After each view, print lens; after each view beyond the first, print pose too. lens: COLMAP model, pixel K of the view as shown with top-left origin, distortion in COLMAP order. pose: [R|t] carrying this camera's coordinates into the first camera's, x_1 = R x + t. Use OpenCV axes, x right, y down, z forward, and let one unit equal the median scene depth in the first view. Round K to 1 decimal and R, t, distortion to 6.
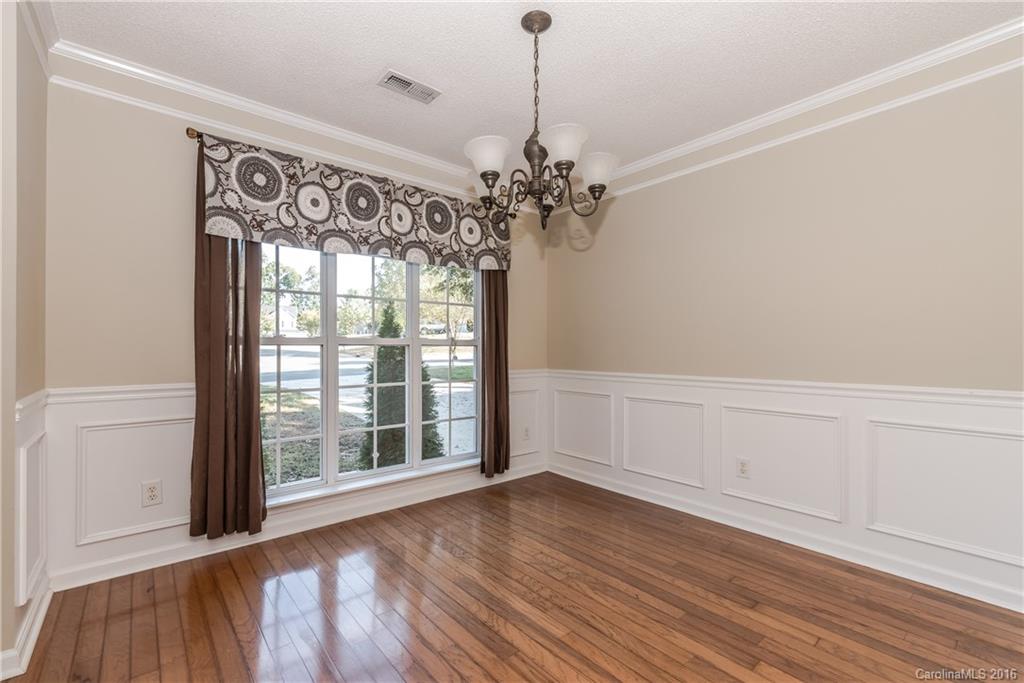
lens RADIAL K [[450.6, 0, 506.2], [0, 450.6, 343.7], [0, 0, 1]] dist [0.001062, 0.000533]
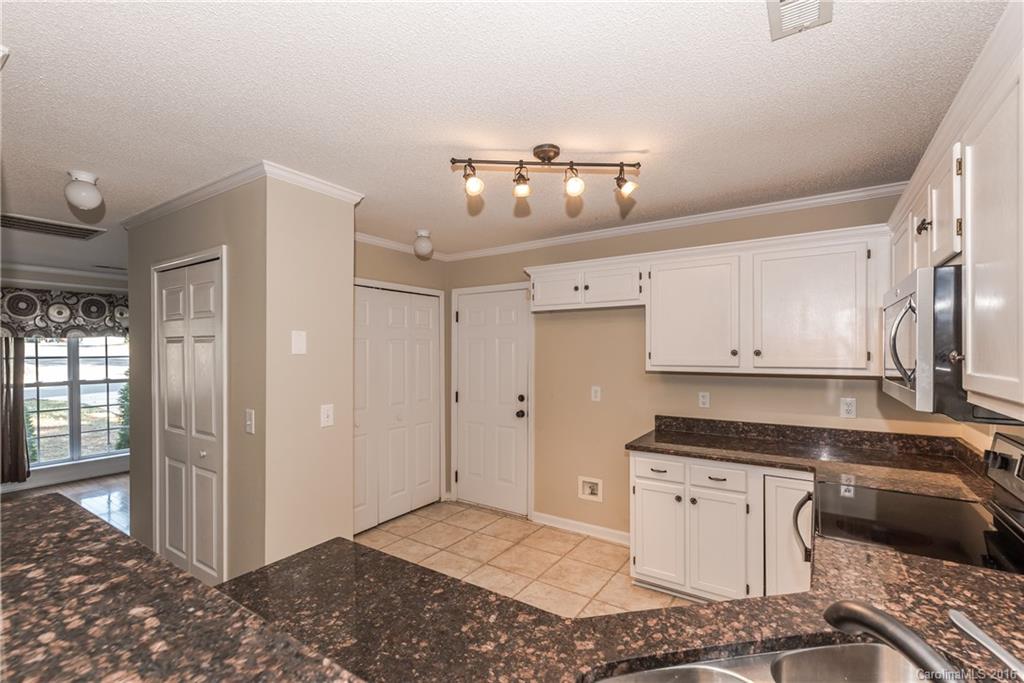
lens RADIAL K [[450.6, 0, 507.5], [0, 450.6, 352.3], [0, 0, 1]] dist [0.001062, 0.000533]
pose [[0.959057, -0.006029, 0.283148, 0.839251], [0.002143, 0.999899, 0.014032, -0.163536], [-0.283204, -0.012851, 0.958974, -1.354759]]
